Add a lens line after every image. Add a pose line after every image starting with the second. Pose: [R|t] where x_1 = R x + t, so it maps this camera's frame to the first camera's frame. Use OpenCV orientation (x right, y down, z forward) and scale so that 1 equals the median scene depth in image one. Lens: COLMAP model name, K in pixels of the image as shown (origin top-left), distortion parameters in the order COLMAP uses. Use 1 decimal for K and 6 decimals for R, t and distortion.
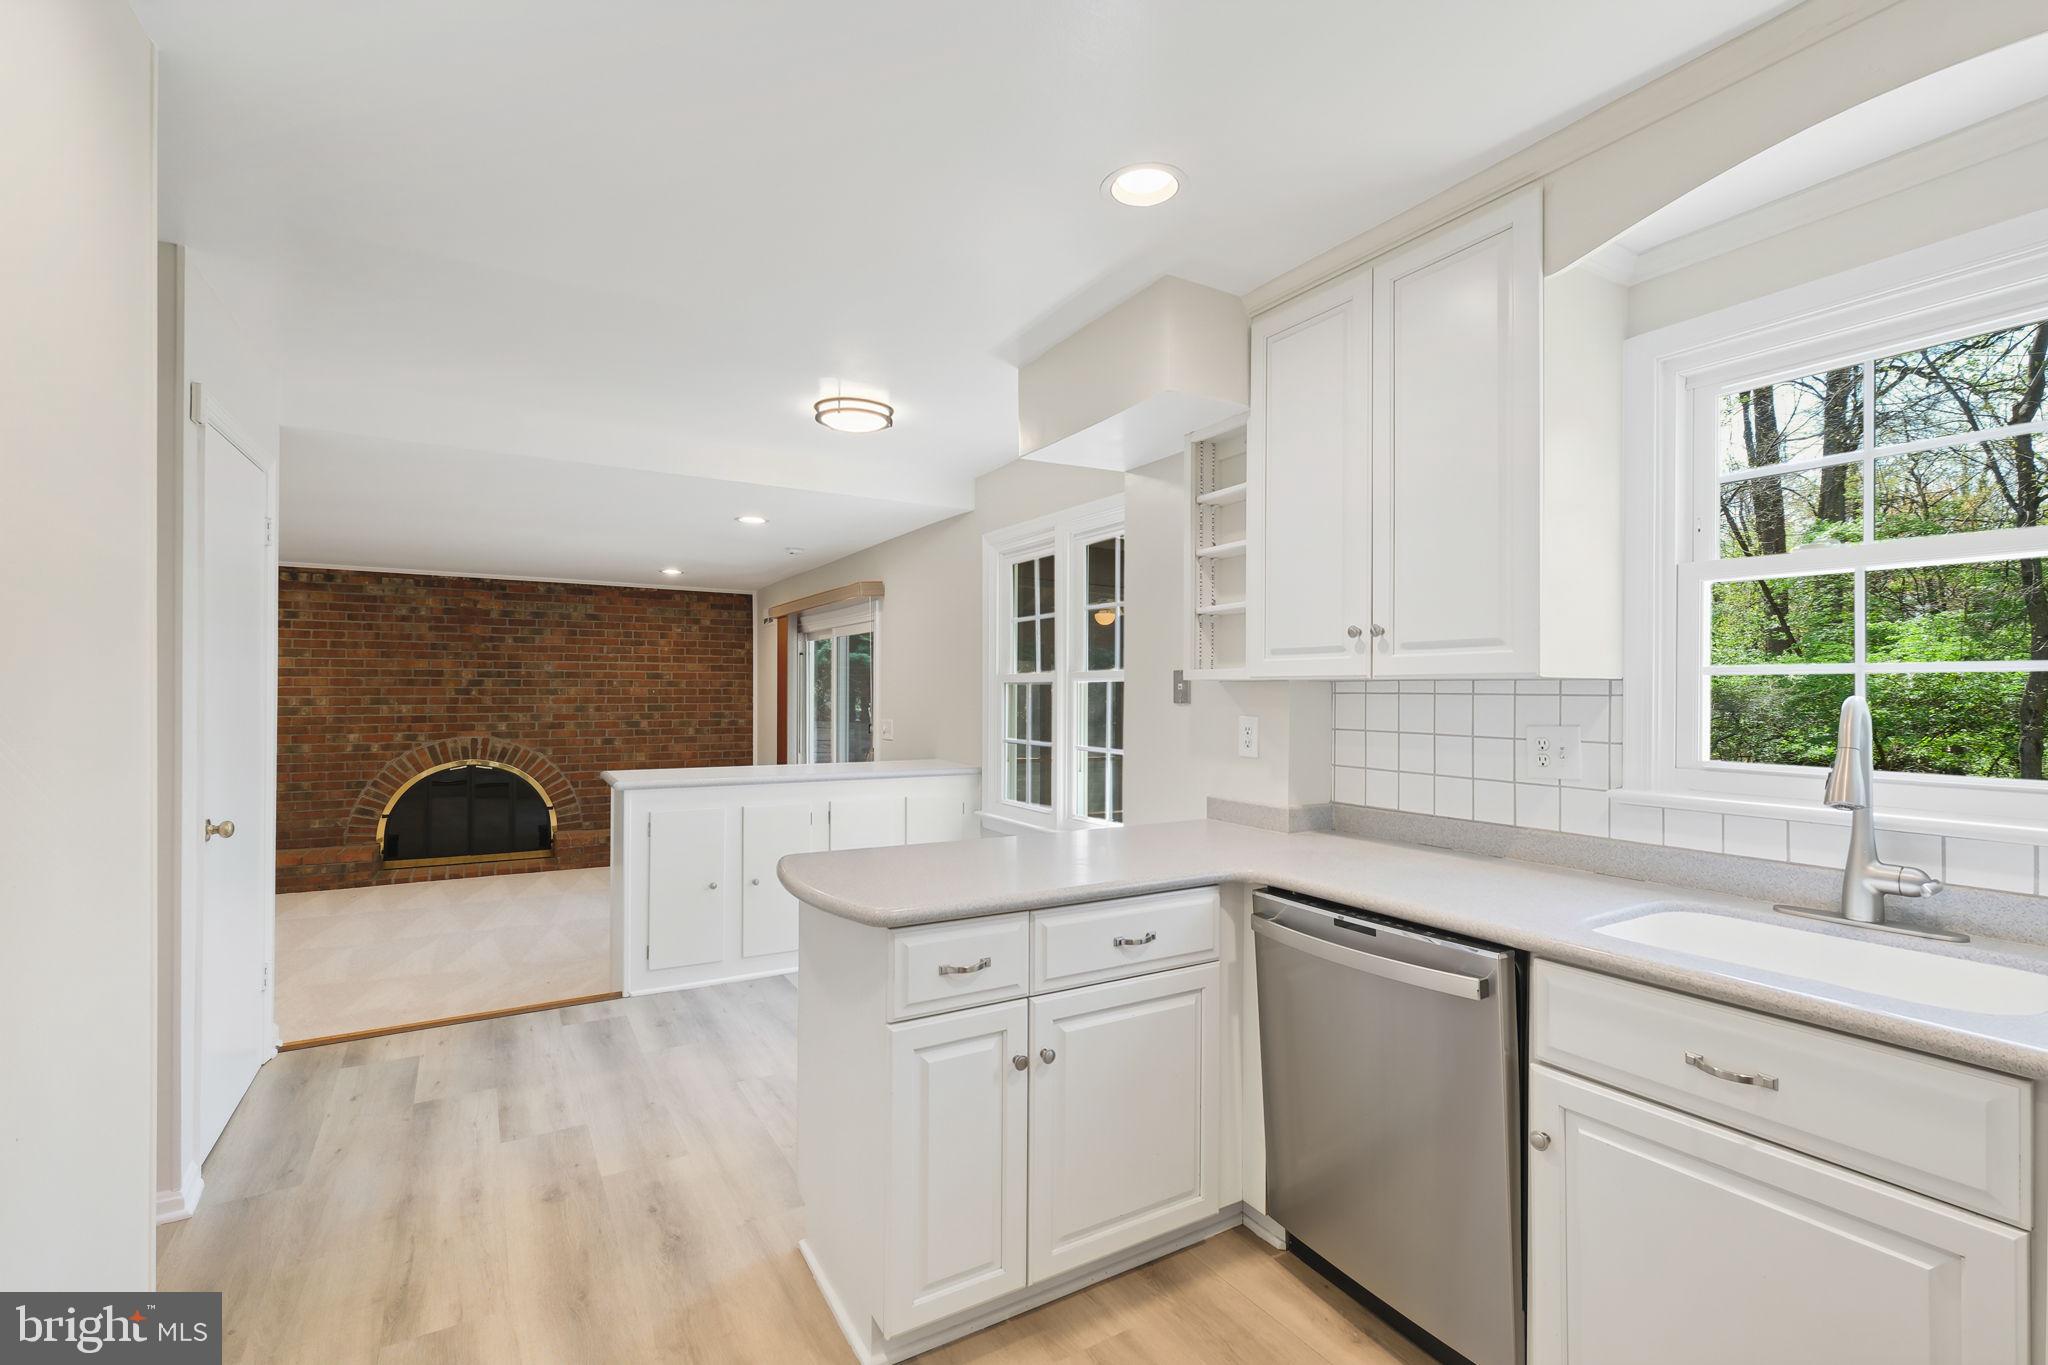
lens RADIAL K [[896.5, 0, 1024.0], [0, 896.5, 682.5], [0, 0, 1]] dist [-0.003004, -0.000340]
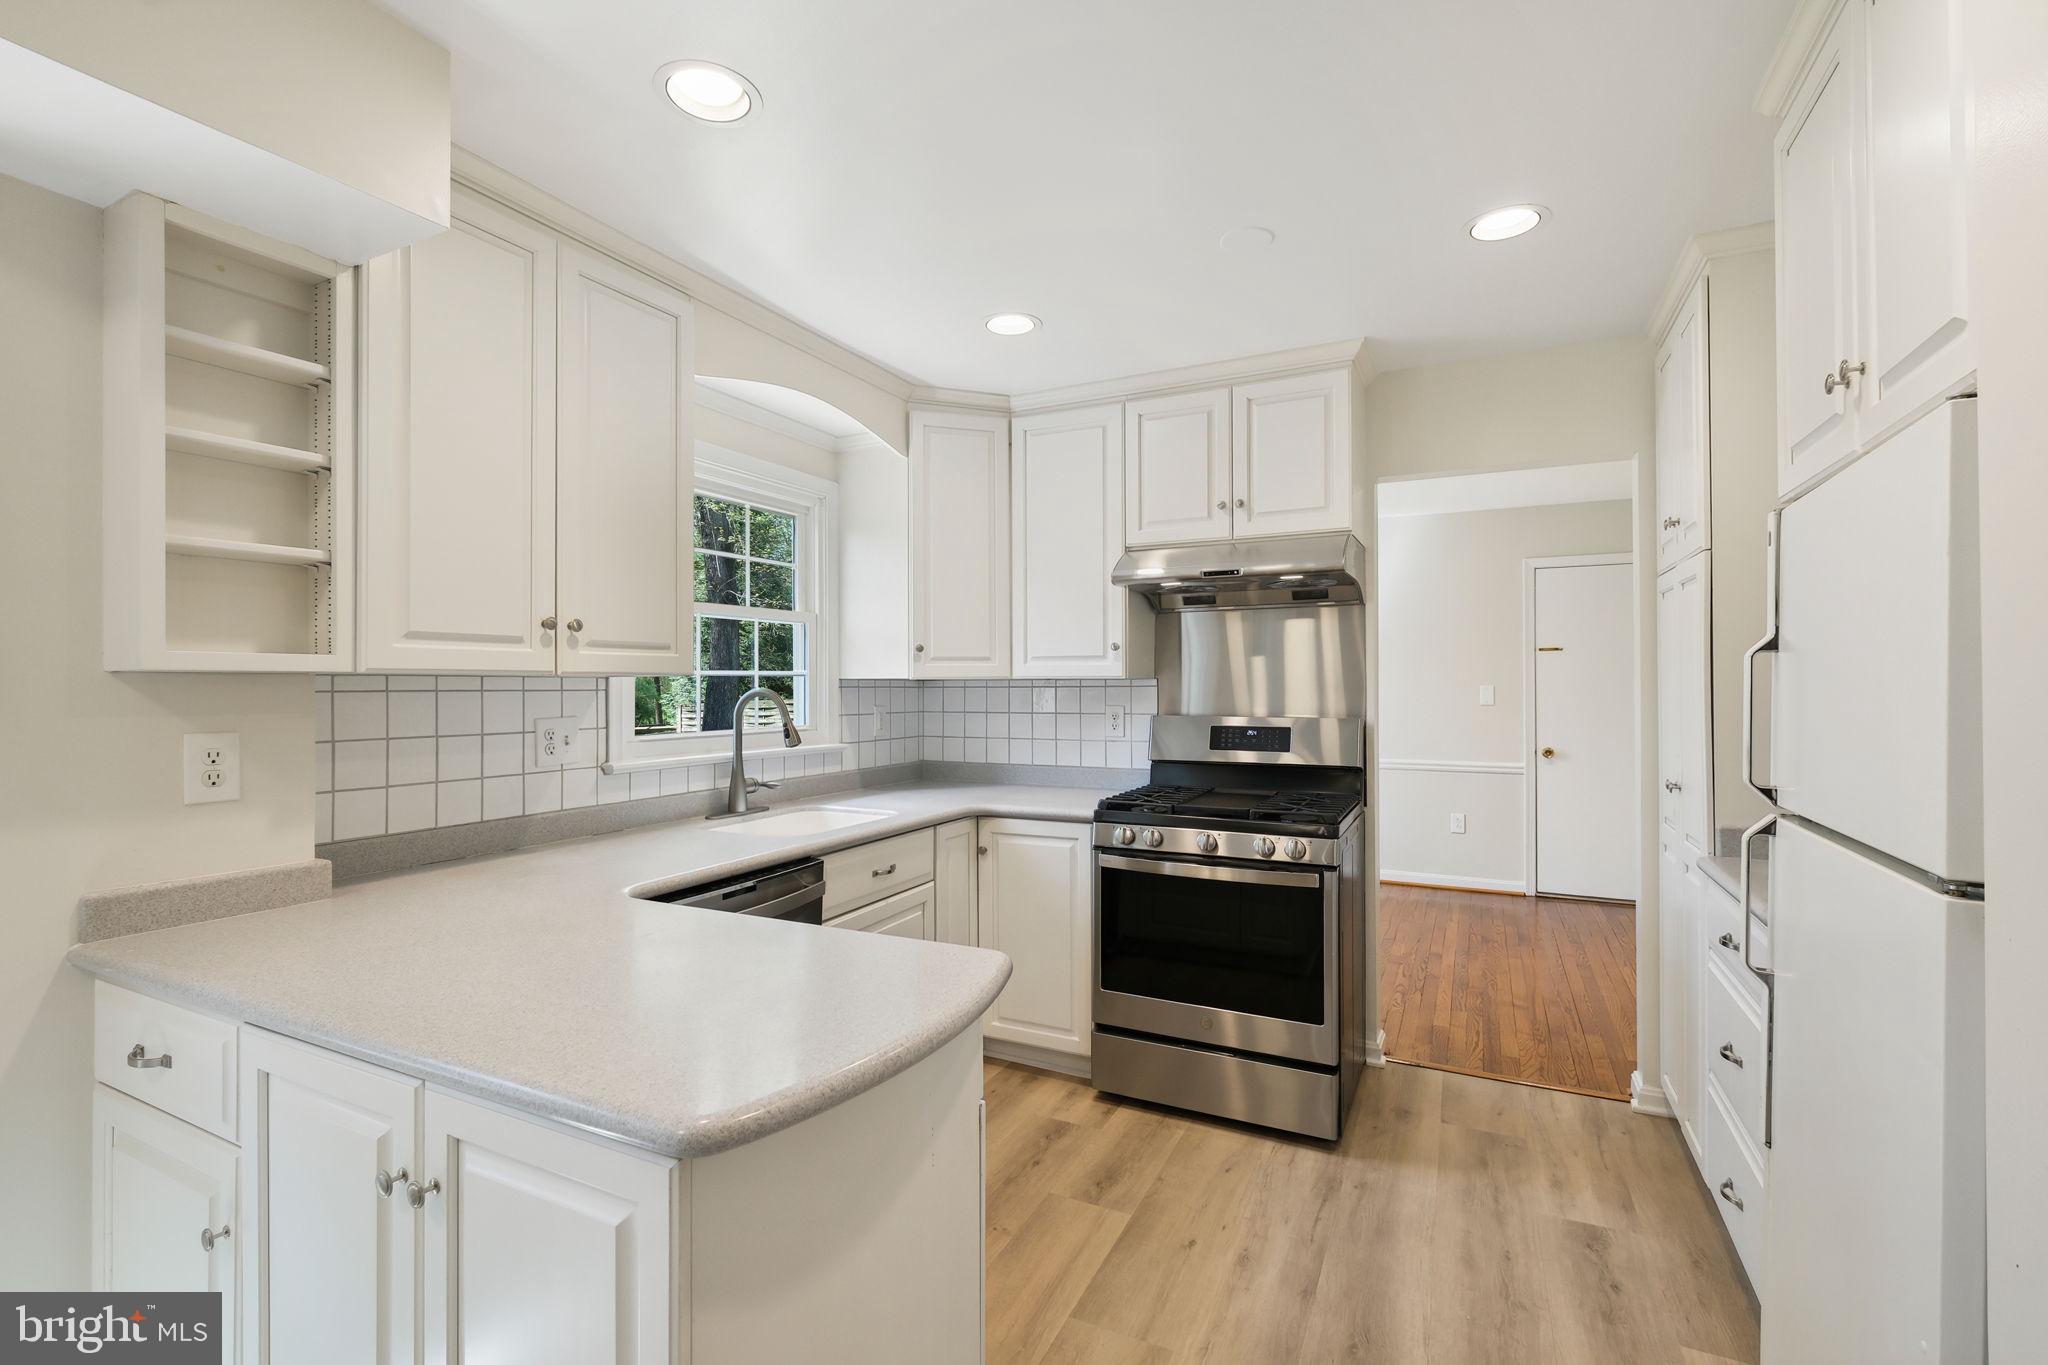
lens RADIAL K [[904.4, 0, 1022.7], [0, 904.4, 675.6], [0, 0, 1]] dist [-0.001344, -0.000529]
pose [[-0.539736, 0.008500, 0.841791, -0.552447], [-0.003737, 0.999915, -0.012493, 0.005637], [-0.841826, -0.009888, -0.539658, 0.897574]]
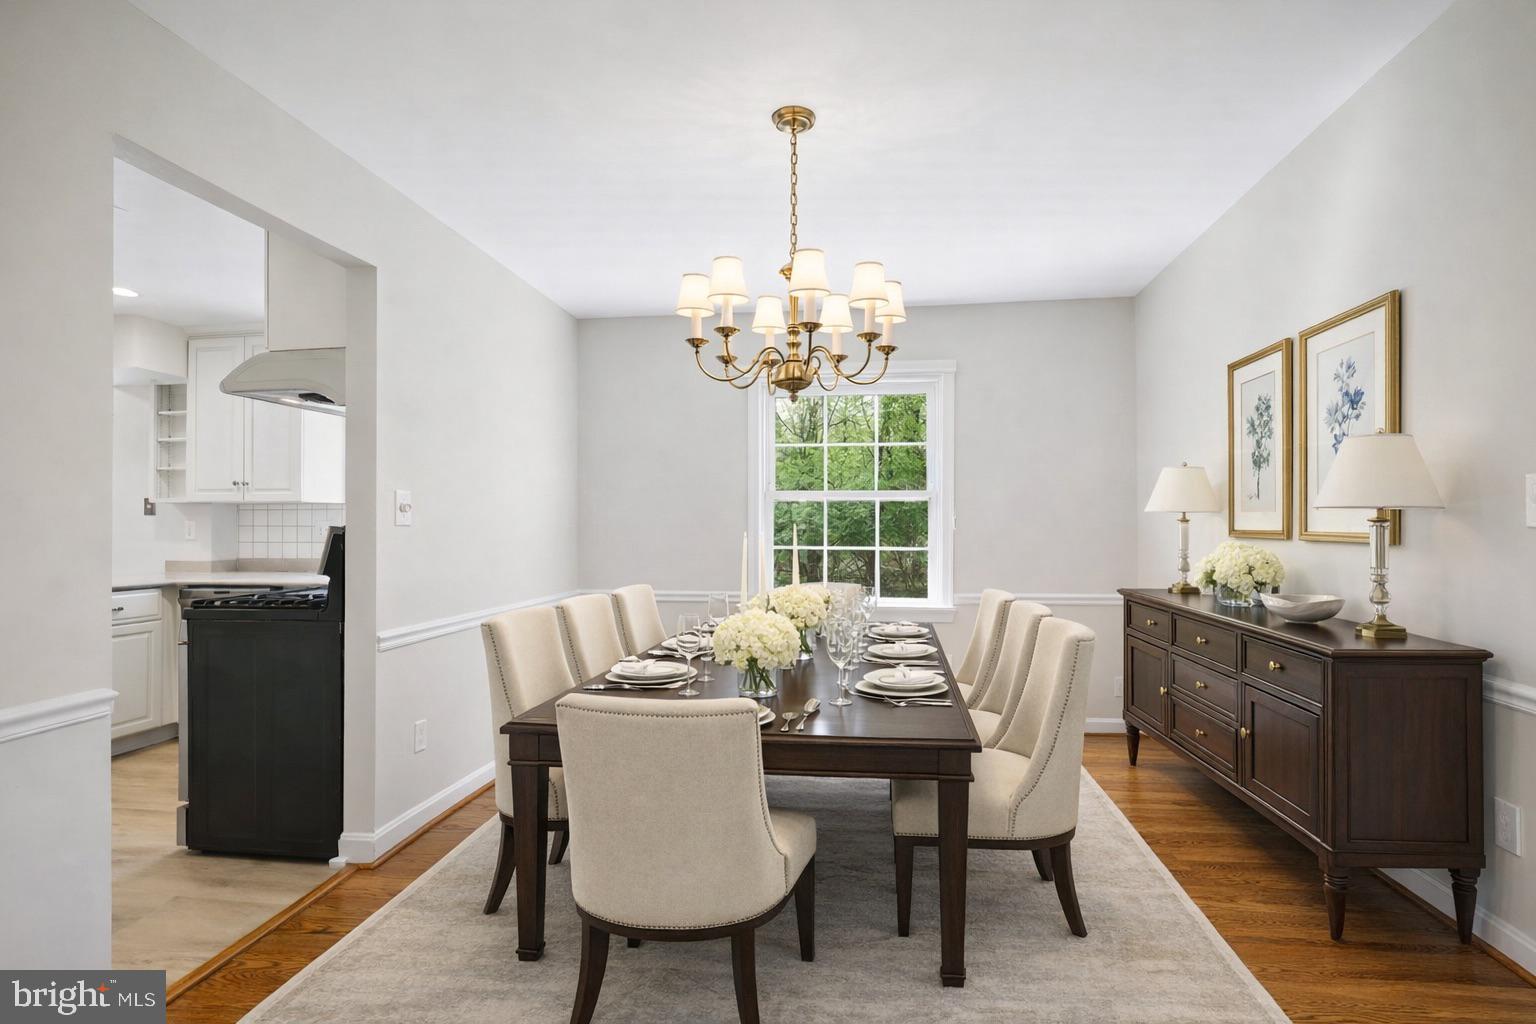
lens RADIAL K [[672.4, 0, 768.0], [0, 672.4, 512.0], [0, 0, 1]] dist [-0.003004, -0.000340]
pose [[0.636046, 0.001469, 0.771650, -0.102460], [-0.002492, 0.999997, 0.000150, 0.015108], [-0.771647, -0.002019, 0.636047, -1.066486]]
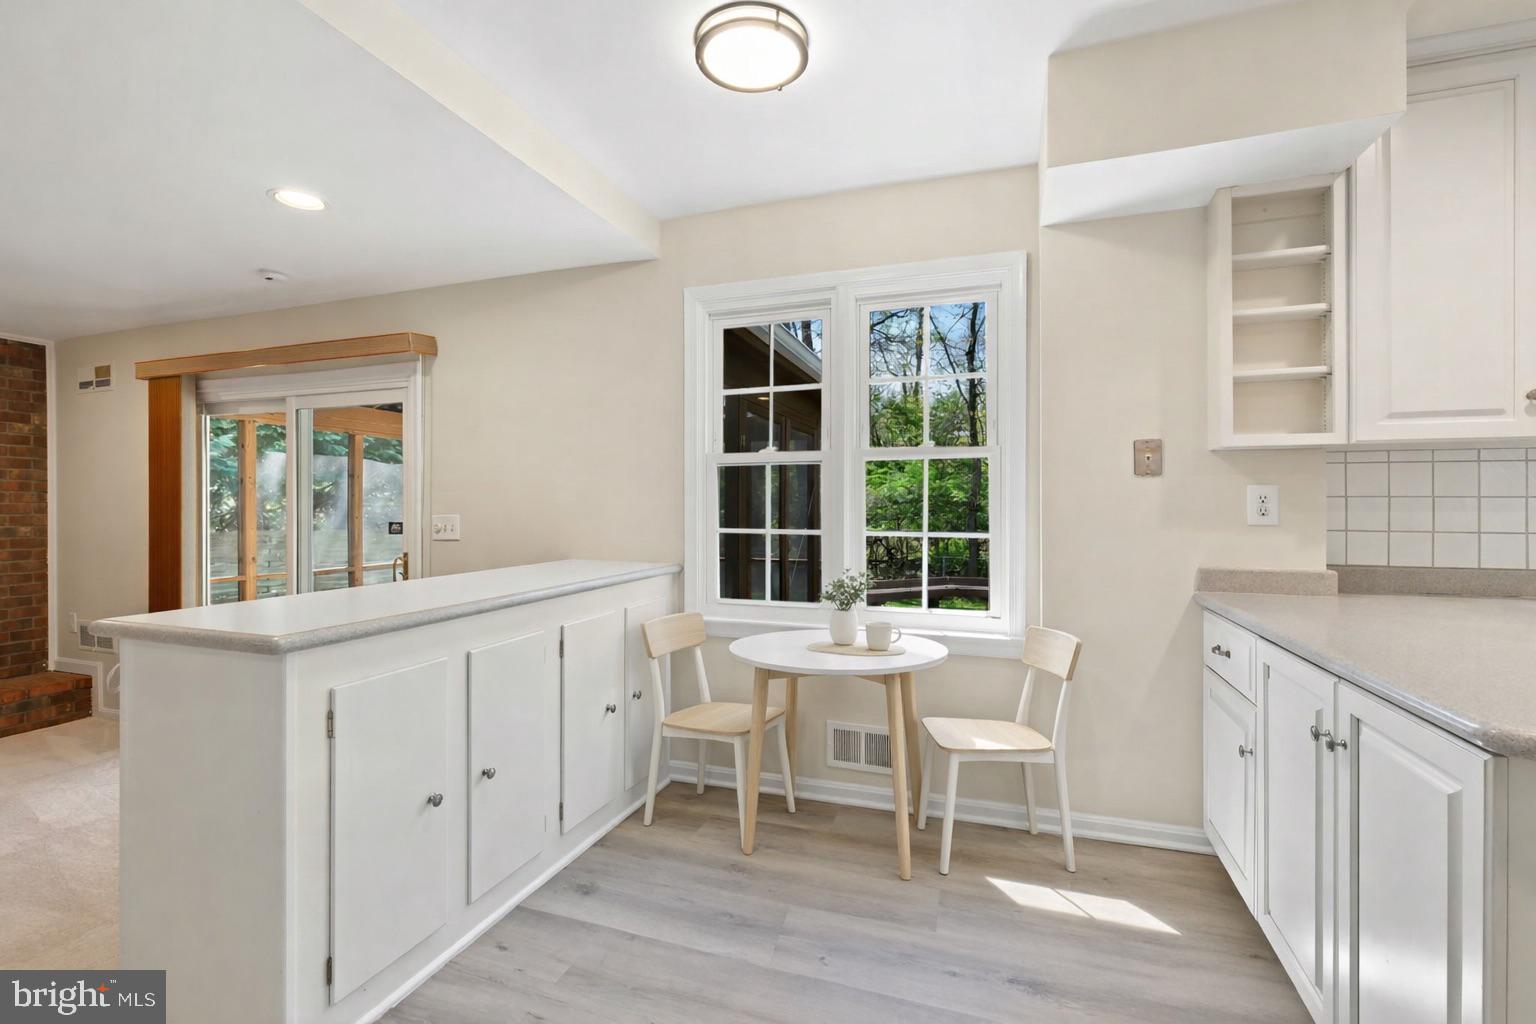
lens RADIAL K [[678.3, 0, 767.1], [0, 678.3, 506.8], [0, 0, 1]] dist [-0.001344, -0.000529]
pose [[0.767305, -0.000978, 0.641282, -0.683297], [-0.004869, 0.999961, 0.007351, 0.061298], [-0.641264, -0.008763, 0.767270, 0.795305]]
